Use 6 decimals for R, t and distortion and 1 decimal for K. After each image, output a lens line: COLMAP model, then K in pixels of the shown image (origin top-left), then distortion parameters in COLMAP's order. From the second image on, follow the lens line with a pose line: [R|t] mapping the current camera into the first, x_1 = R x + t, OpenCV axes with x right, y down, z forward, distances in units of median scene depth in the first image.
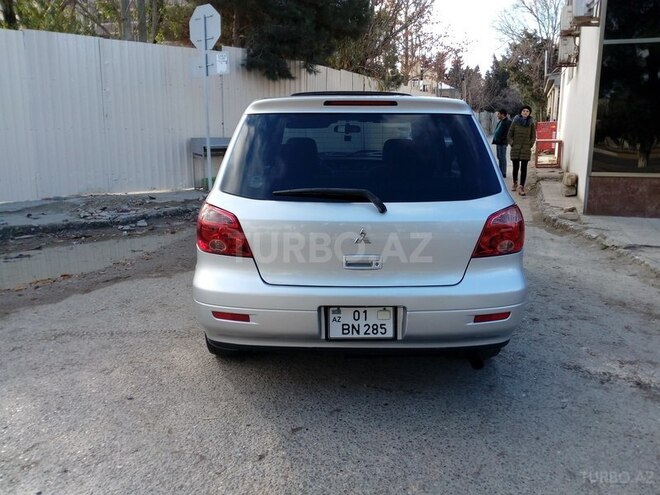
lens RADIAL K [[540.8, 0, 330.0], [0, 540.8, 247.5], [0, 0, 1]] dist [0.129986, -0.249740]
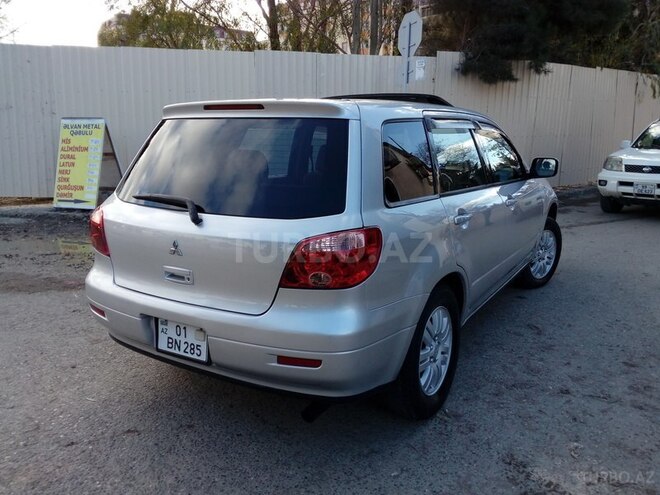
lens RADIAL K [[549.0, 0, 333.1], [0, 549.0, 245.4], [0, 0, 1]] dist [0.064337, -0.112851]
pose [[0.856358, 0.105390, -0.505514, 0.738426], [-0.114305, 0.993355, 0.013460, -0.064681], [0.503573, 0.046256, 0.862714, 0.295303]]
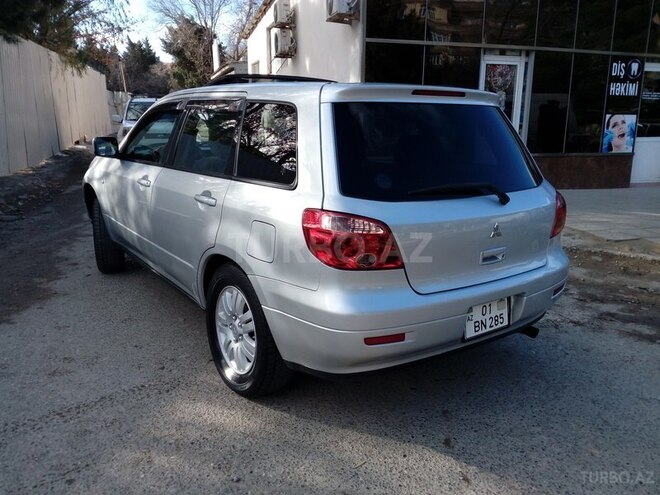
lens RADIAL K [[549.0, 0, 333.1], [0, 549.0, 245.4], [0, 0, 1]] dist [0.064337, -0.112851]
pose [[0.805381, -0.126367, 0.579132, -0.727300], [0.113770, 0.991801, 0.058195, -0.080361], [-0.581737, 0.019019, 0.813154, 0.336659]]
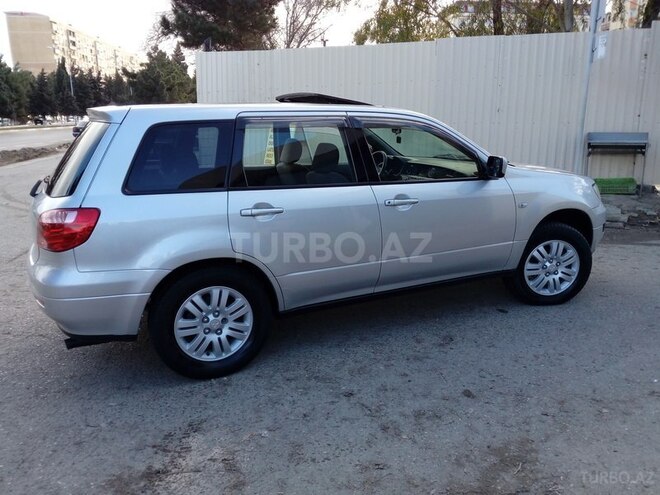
lens RADIAL K [[532.7, 0, 330.0], [0, 532.7, 247.5], [0, 0, 1]] dist [0.078633, -0.101577]
pose [[0.433216, 0.210494, -0.876365, 1.531993], [-0.187319, 0.972141, 0.140900, -0.259358], [0.881609, 0.103120, 0.460577, 0.993028]]
